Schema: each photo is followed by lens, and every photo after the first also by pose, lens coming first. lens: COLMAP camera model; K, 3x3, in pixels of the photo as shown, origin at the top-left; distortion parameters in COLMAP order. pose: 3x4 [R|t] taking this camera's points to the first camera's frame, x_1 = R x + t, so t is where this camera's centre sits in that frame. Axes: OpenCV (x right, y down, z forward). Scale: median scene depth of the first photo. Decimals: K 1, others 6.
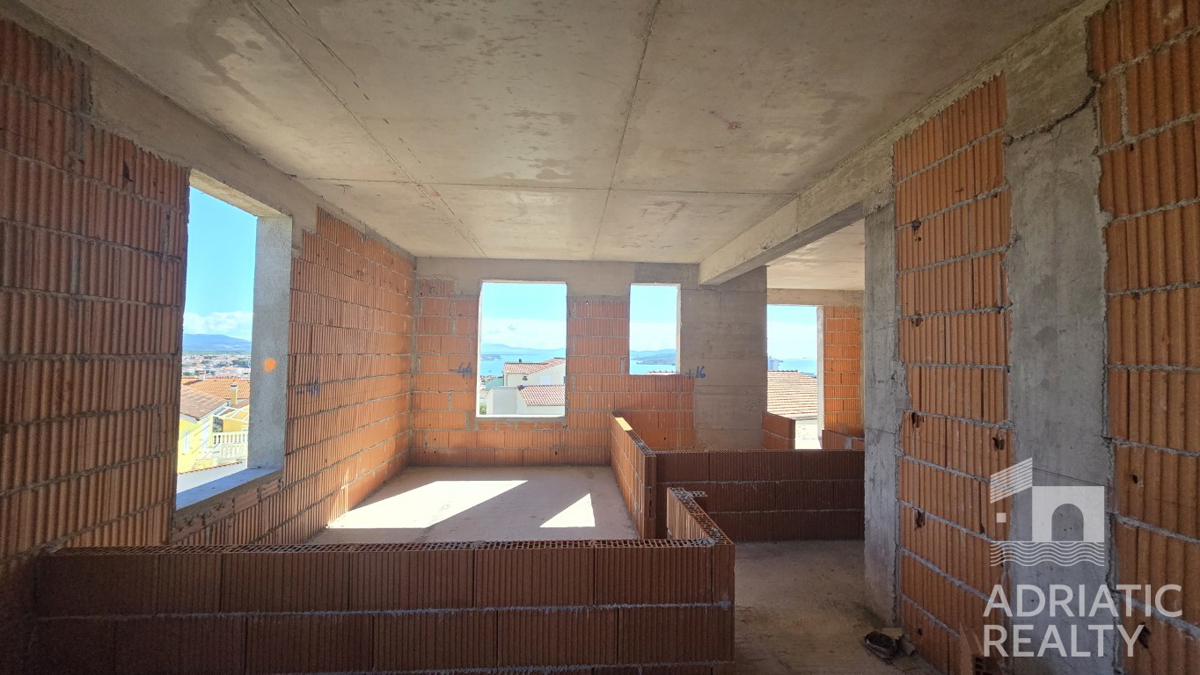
lens RADIAL K [[499.9, 0, 600.0], [0, 499.9, 337.5], [0, 0, 1]] dist [-0.013111, 0.004631]
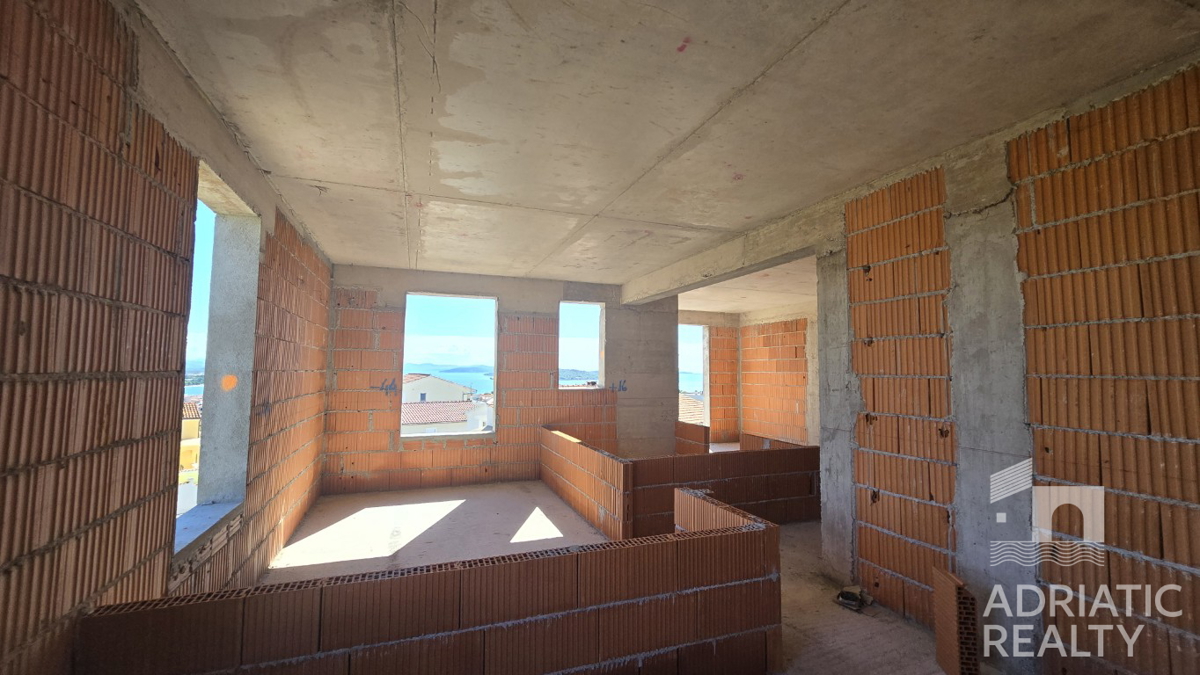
lens RADIAL K [[499.9, 0, 600.0], [0, 499.9, 337.5], [0, 0, 1]] dist [-0.013111, 0.004631]
pose [[0.955989, 0.014362, 0.293050, -0.416169], [-0.005459, 0.999499, -0.031177, -0.001905], [-0.293351, 0.028206, 0.955589, -0.035646]]
